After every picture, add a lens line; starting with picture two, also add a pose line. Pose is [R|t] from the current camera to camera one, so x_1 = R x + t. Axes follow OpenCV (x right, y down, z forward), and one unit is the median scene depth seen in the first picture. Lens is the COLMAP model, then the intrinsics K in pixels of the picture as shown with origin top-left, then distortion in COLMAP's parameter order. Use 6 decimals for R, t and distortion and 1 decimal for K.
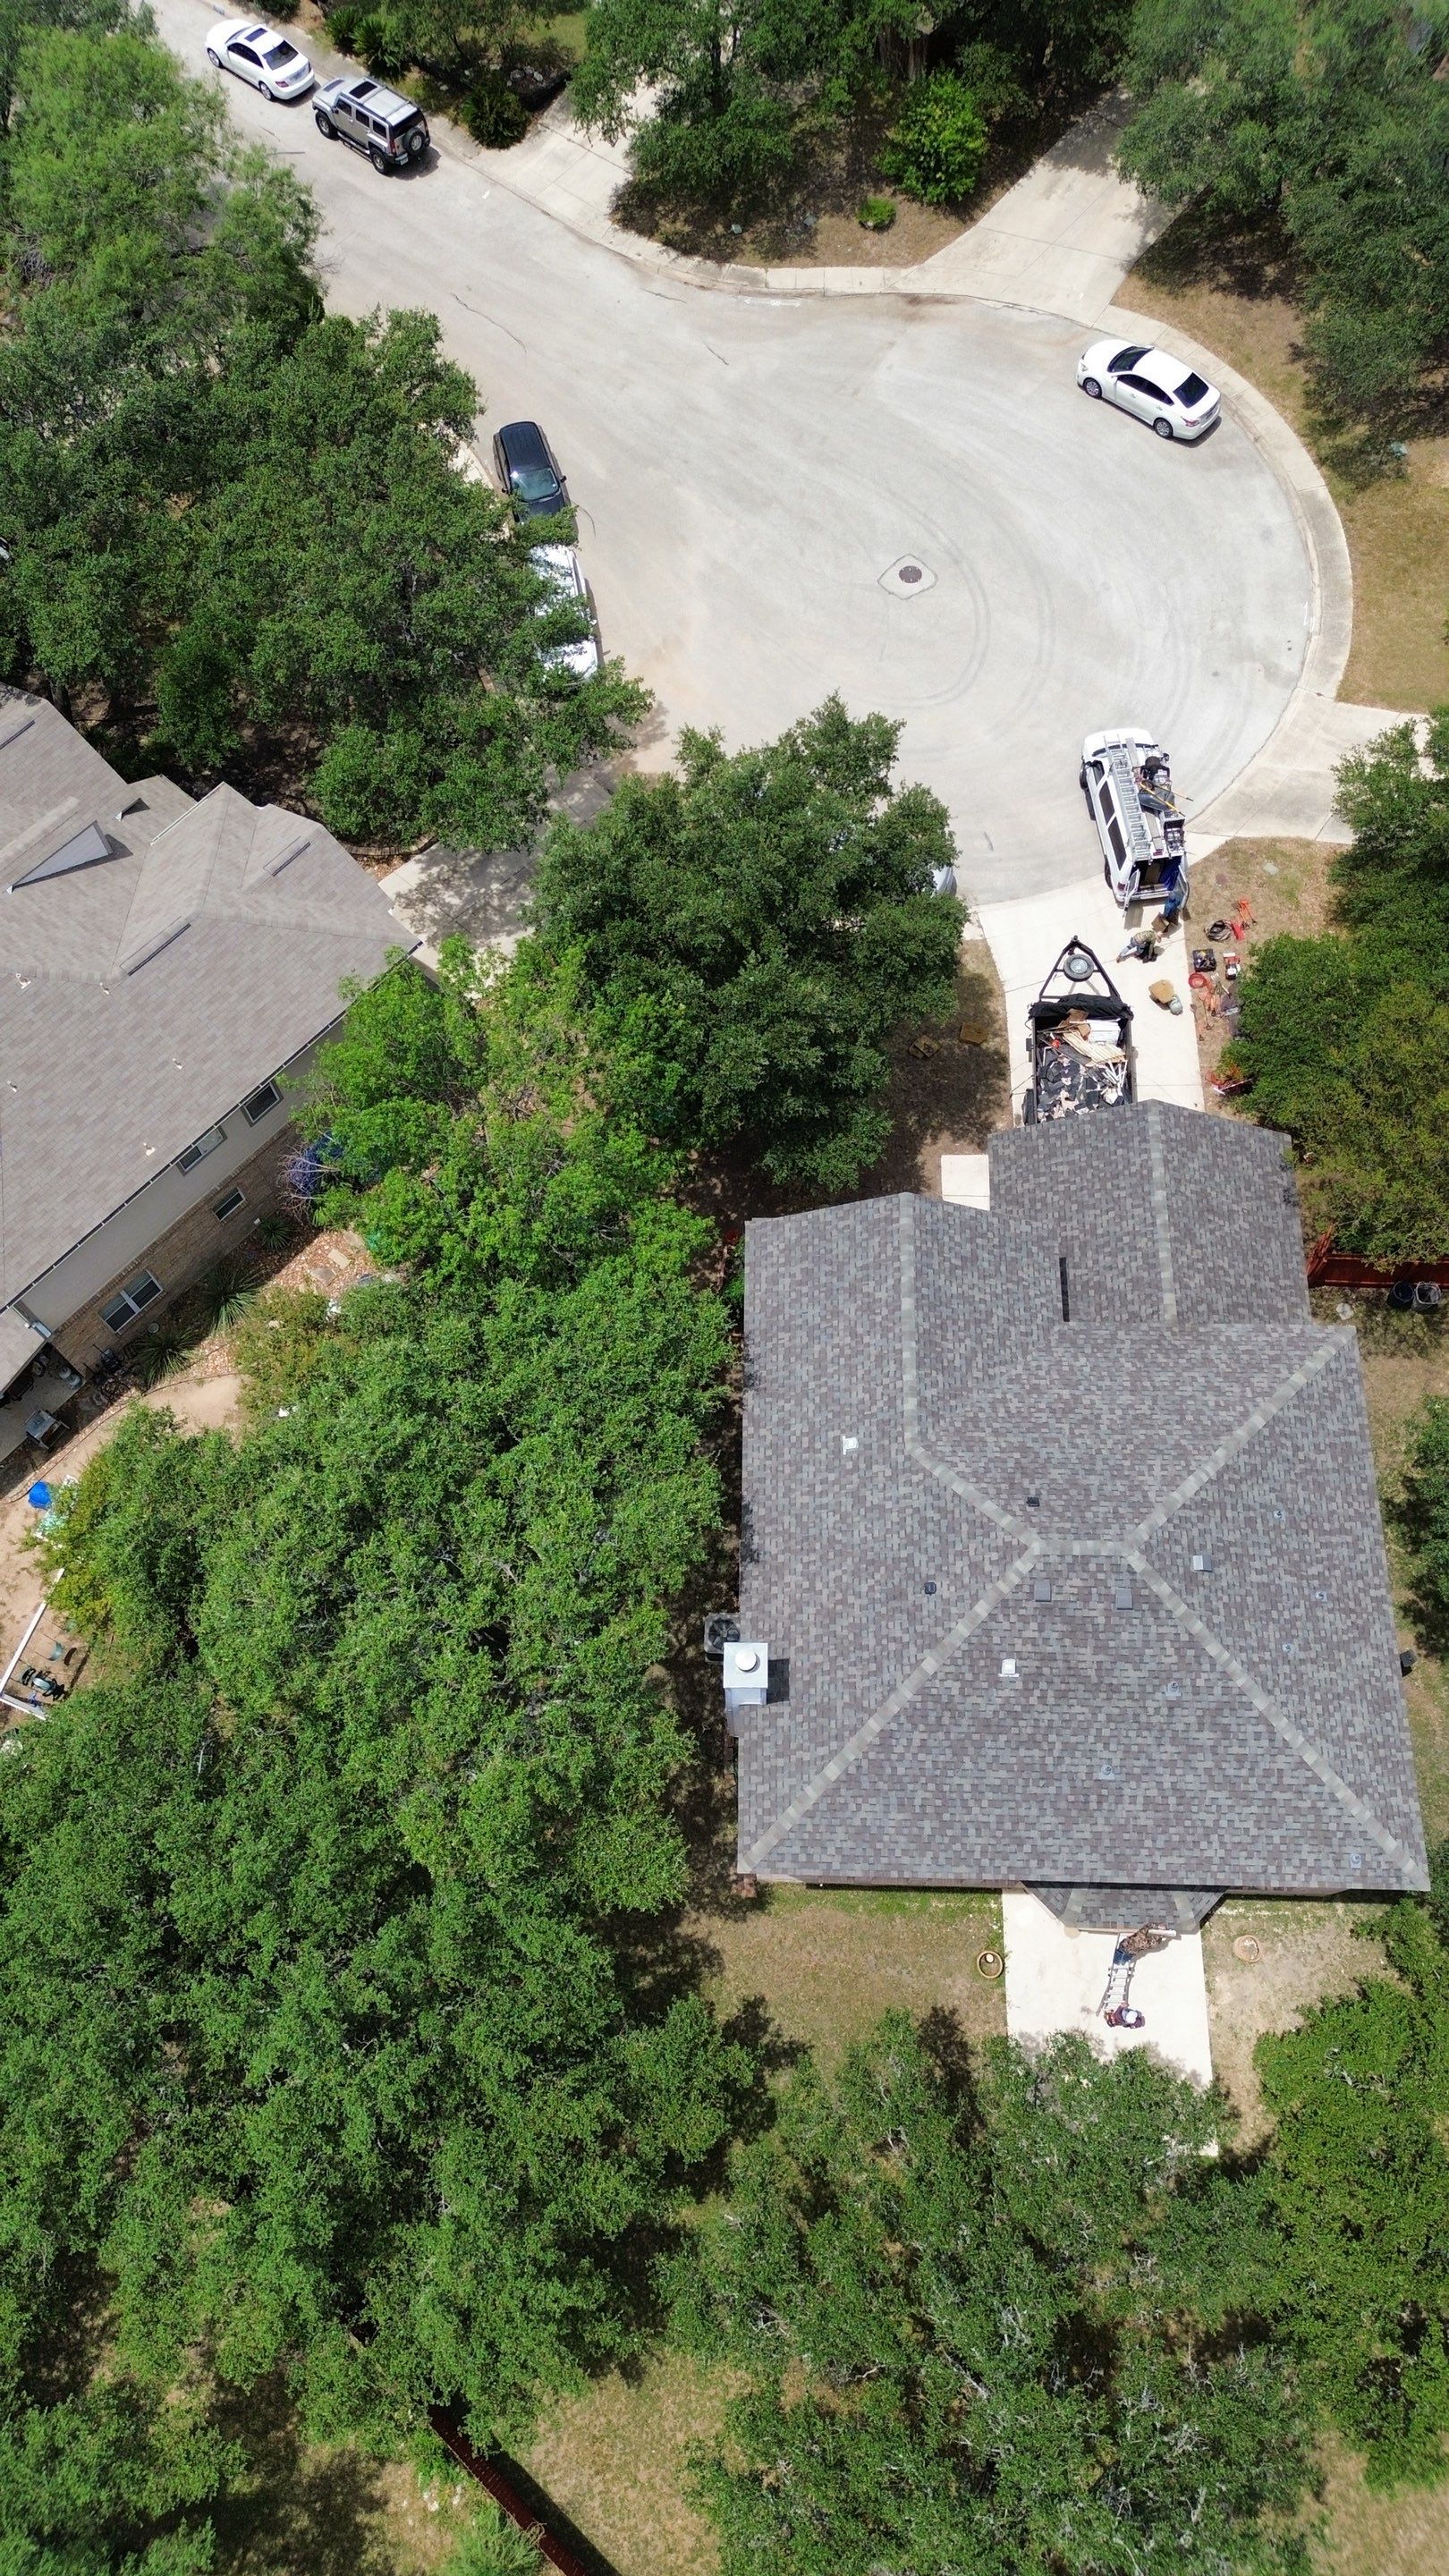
lens RADIAL K [[1882.1, 0, 715.6], [0, 1882.1, 1246.7], [0, 0, 1]] dist [0.195573, -0.480628]
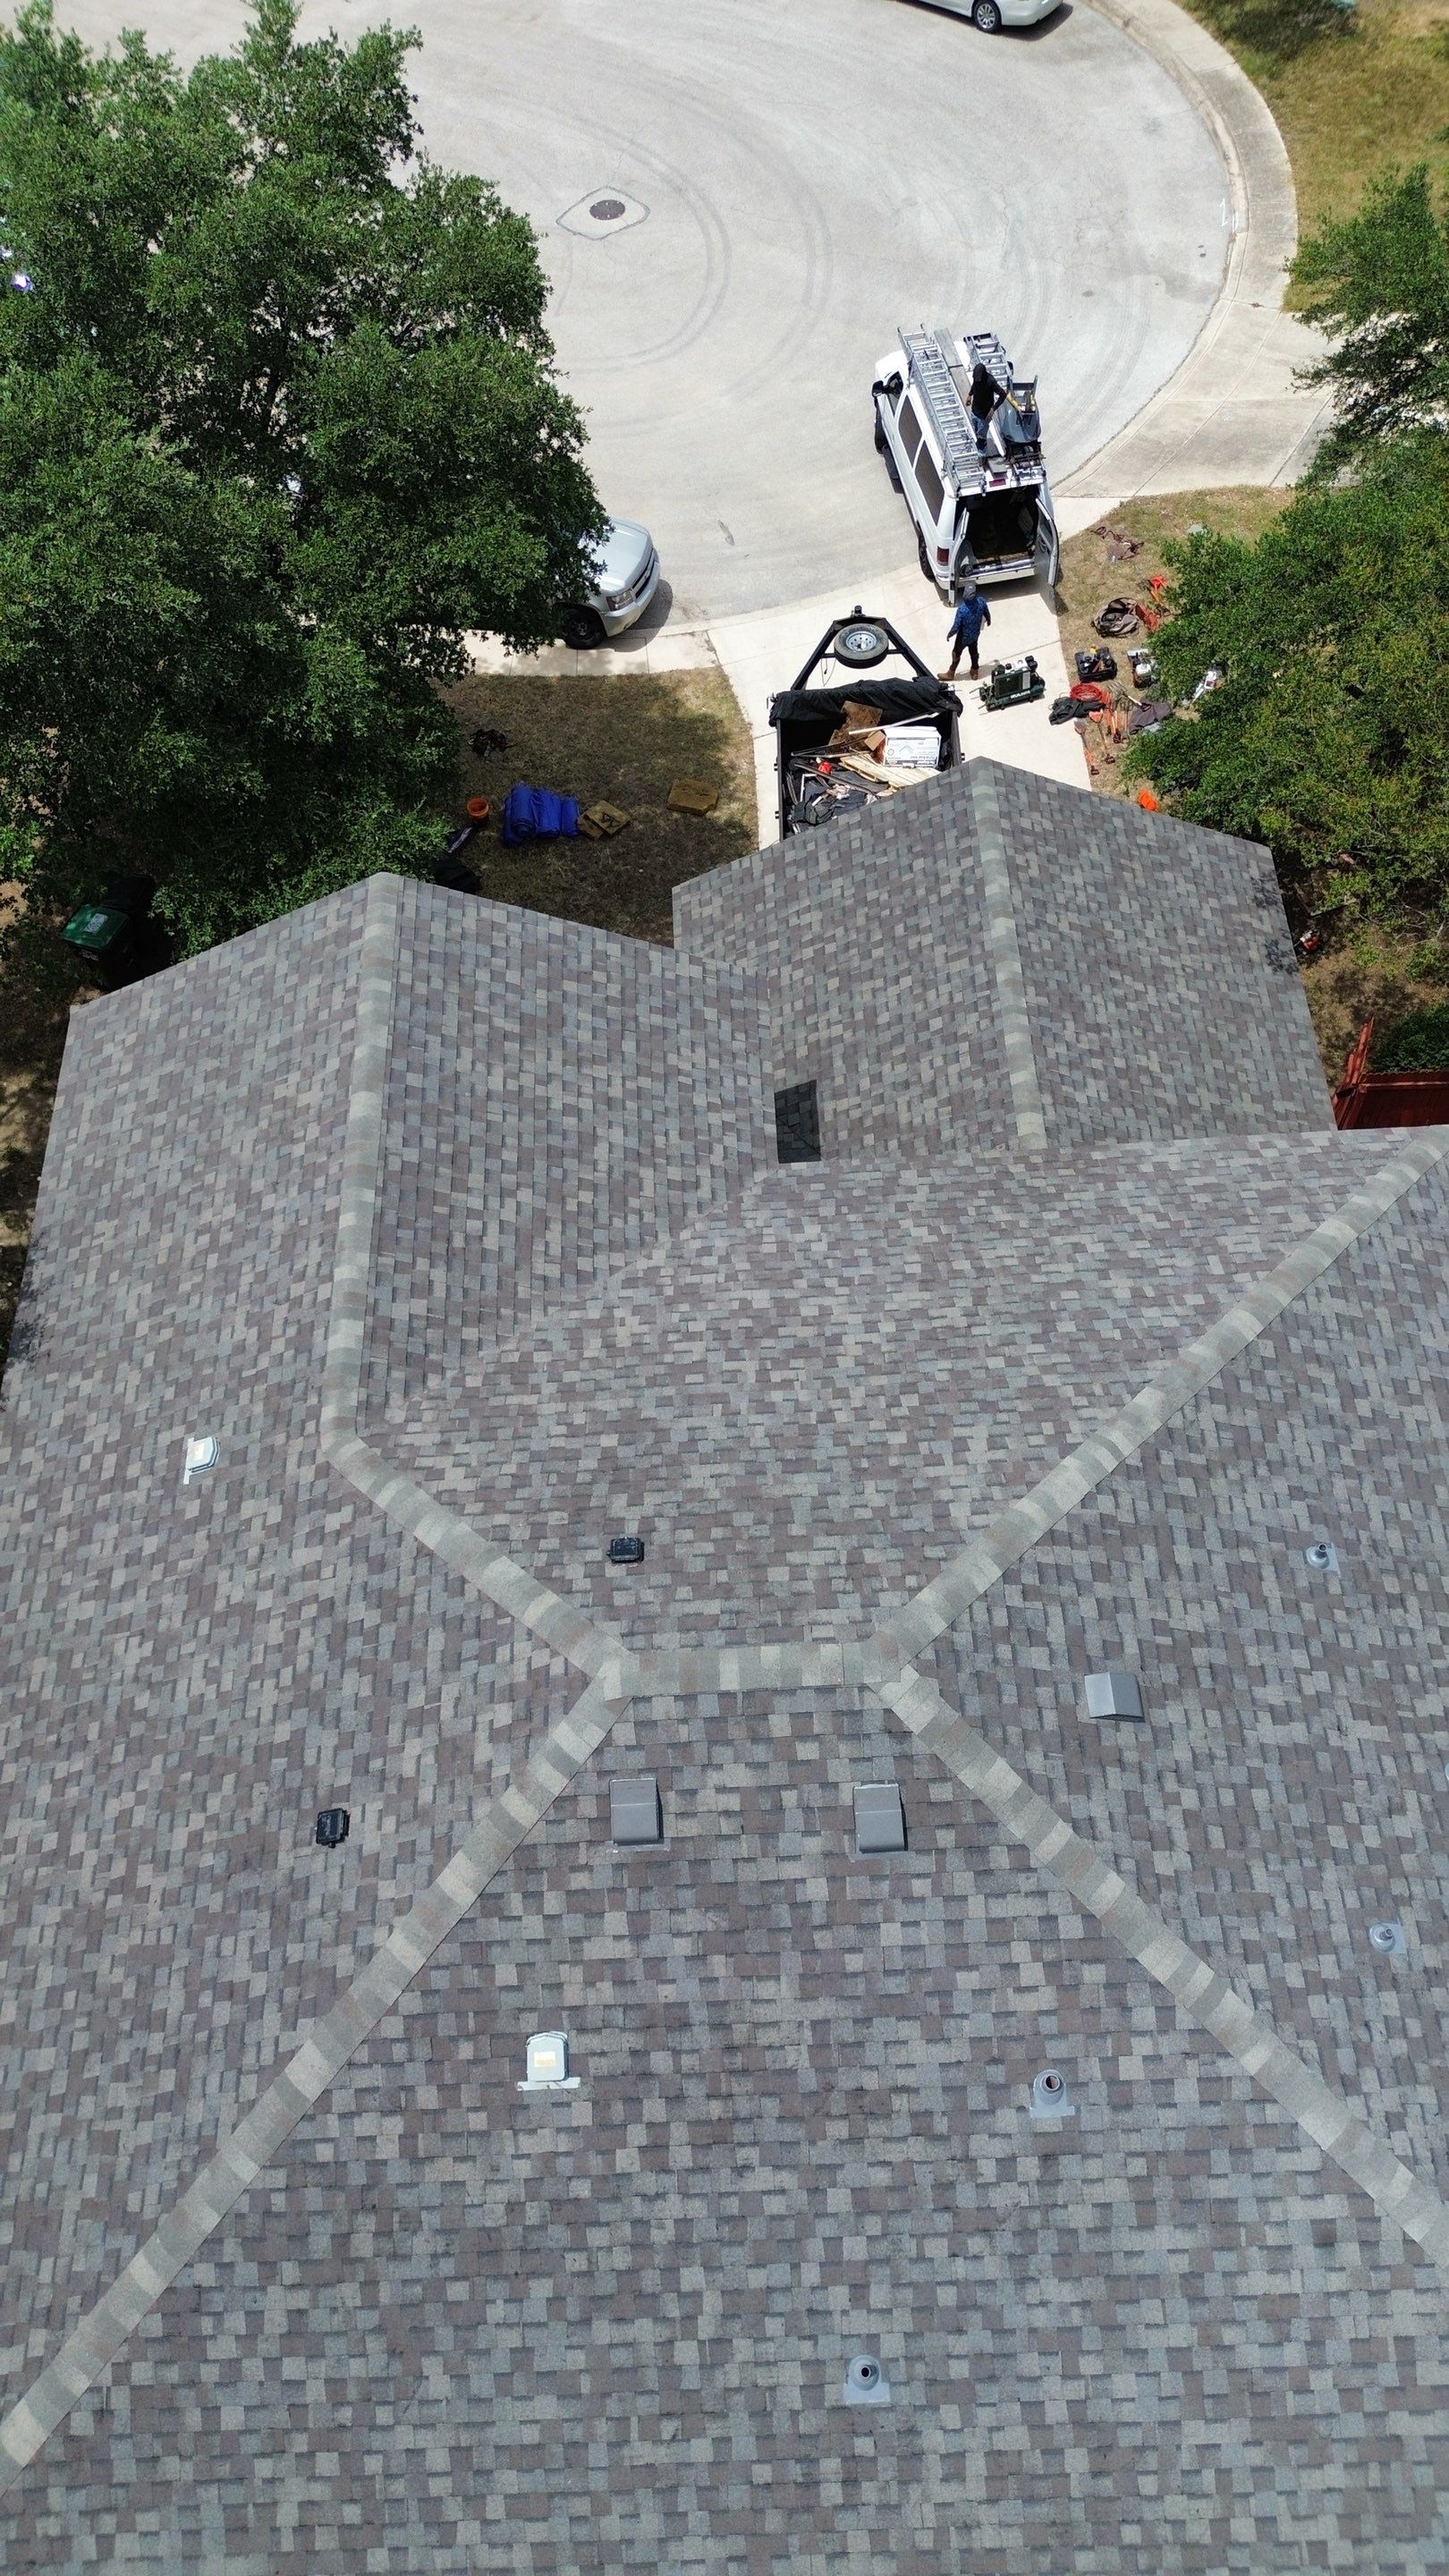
lens RADIAL K [[1826.6, 0, 724.5], [0, 1826.6, 1288.0], [0, 0, 1]] dist [0.102898, -0.104507]
pose [[0.998102, -0.061578, -0.001066, 0.185924], [0.061104, 0.992284, -0.107880, 0.121697], [0.007701, 0.107610, 0.994163, 0.647291]]
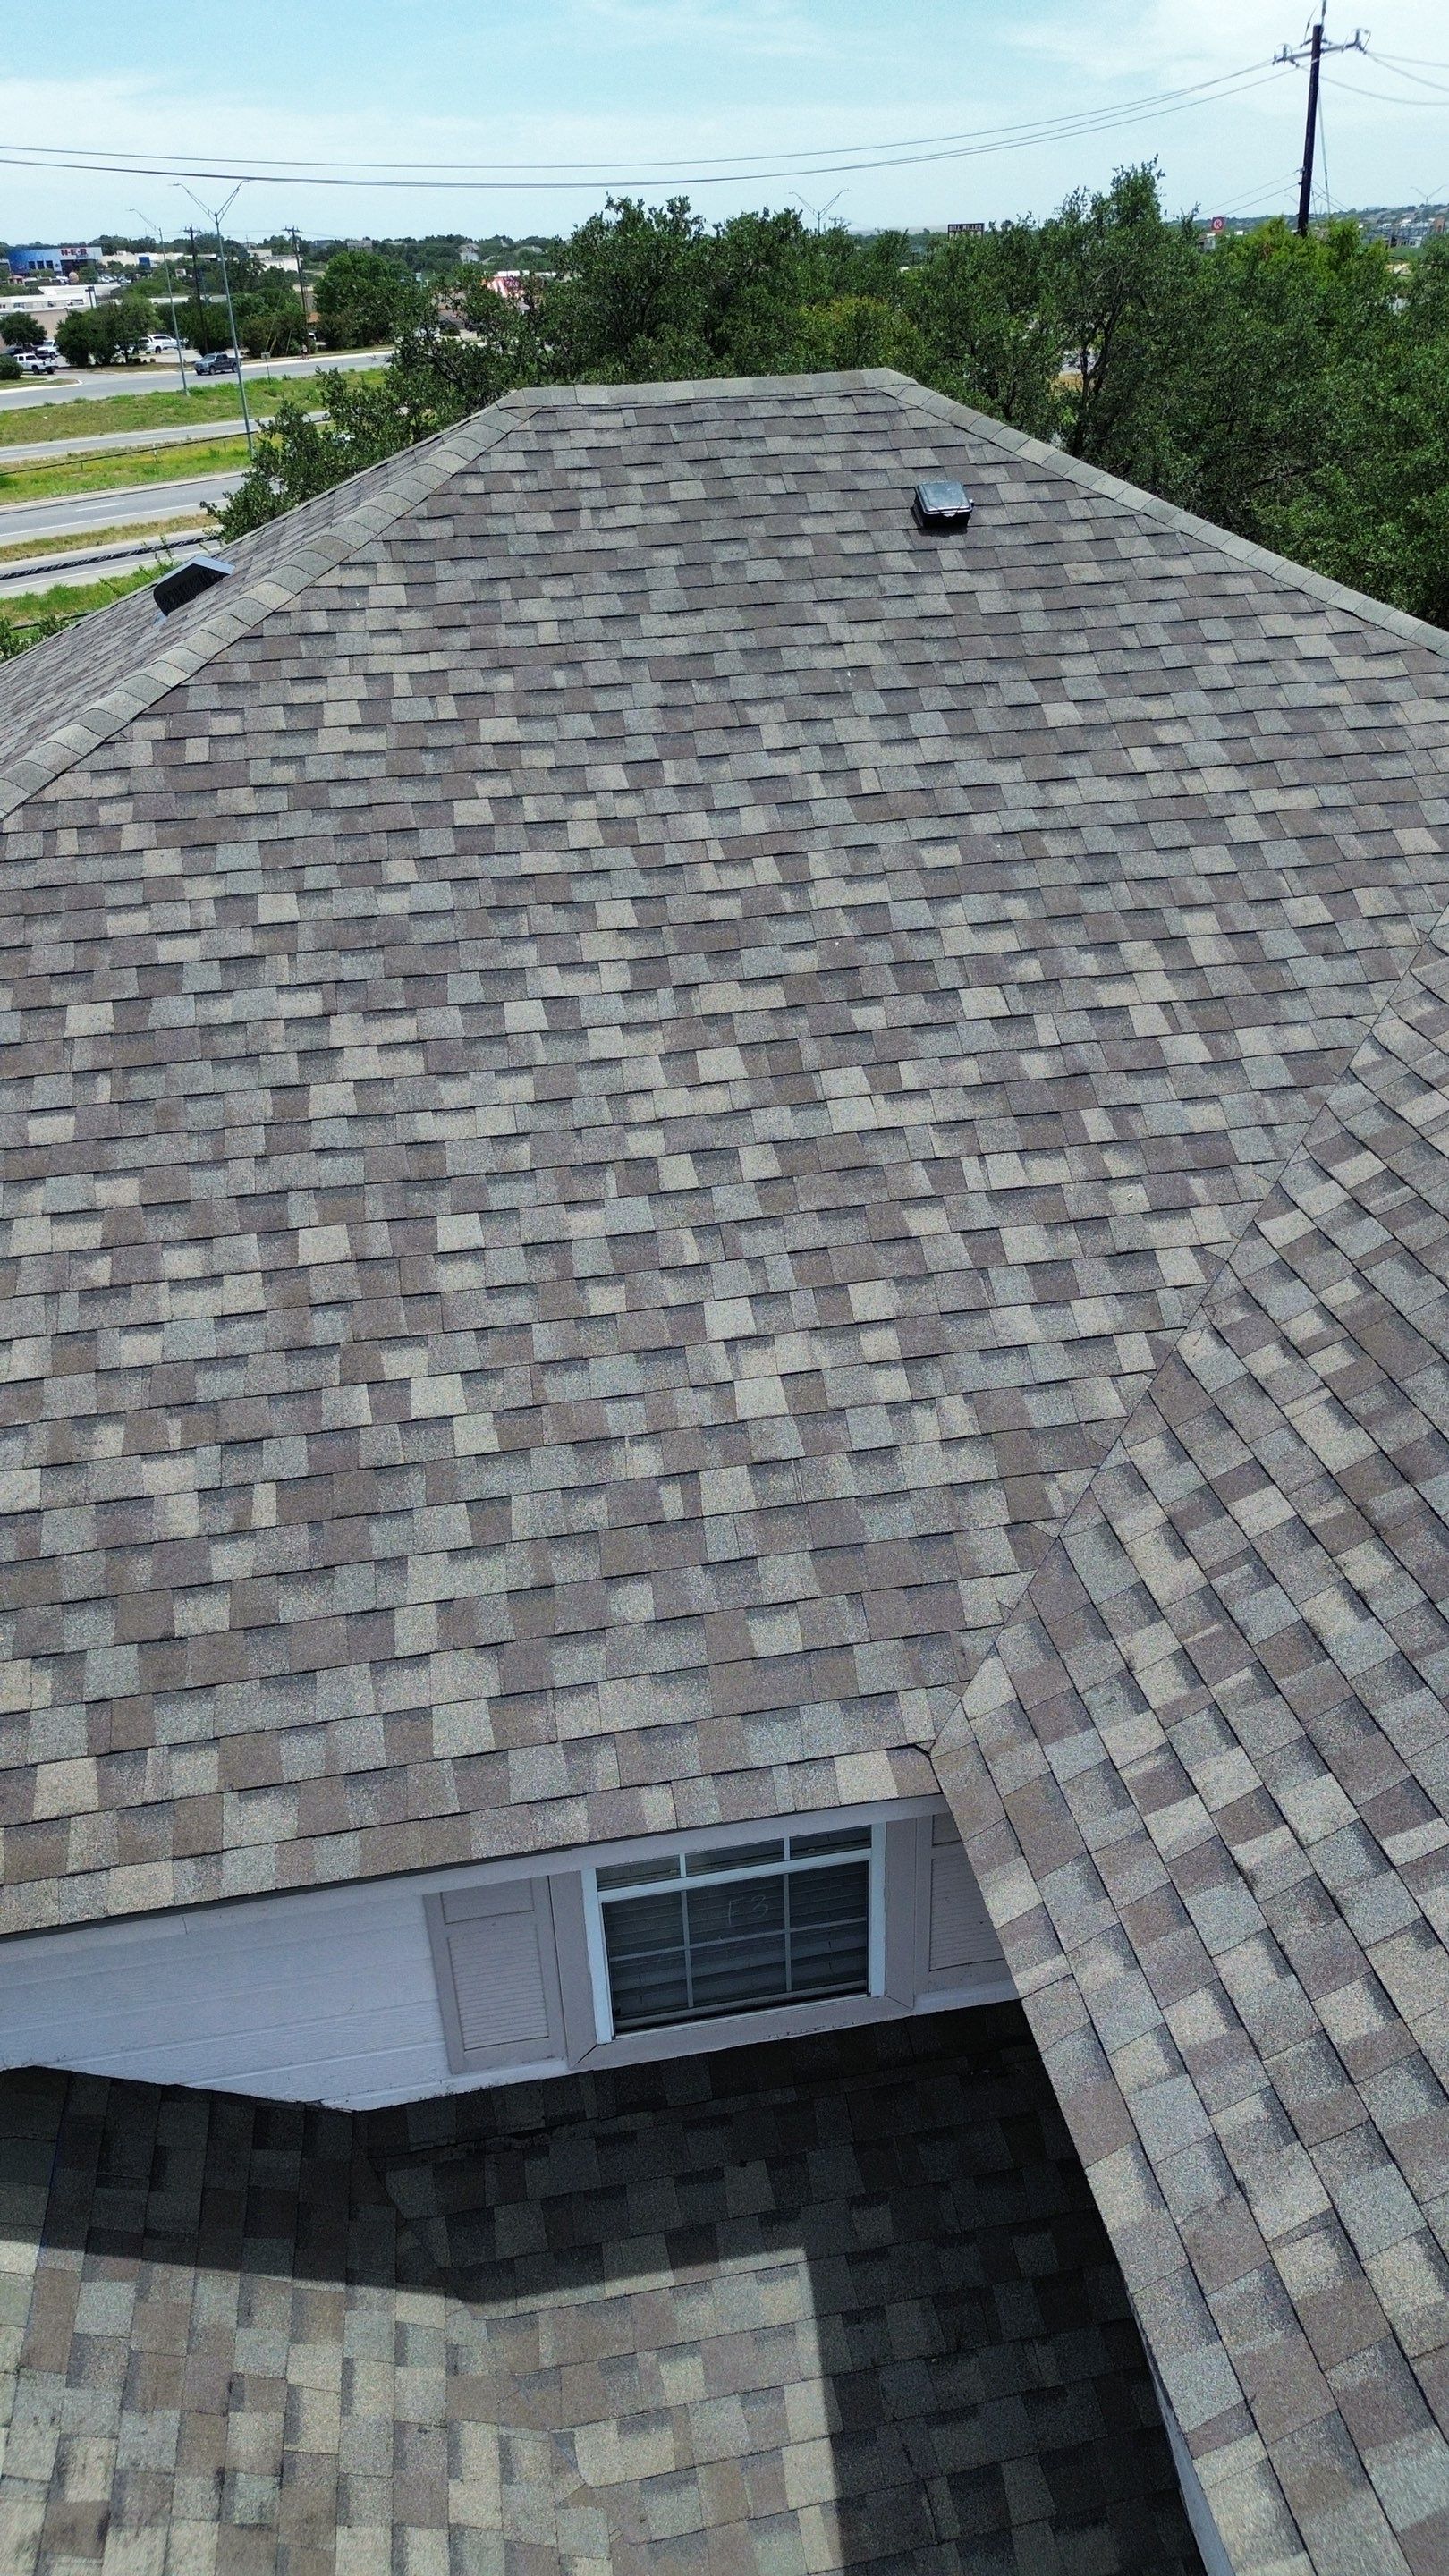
lens RADIAL K [[1826.6, 0, 724.5], [0, 1826.6, 1288.0], [0, 0, 1]] dist [0.102898, -0.104507]
pose [[-0.982999, 0.139298, -0.119618, 0.224977], [-0.130586, -0.072429, 0.988788, -0.073824], [0.129073, 0.987598, 0.089388, 1.046601]]
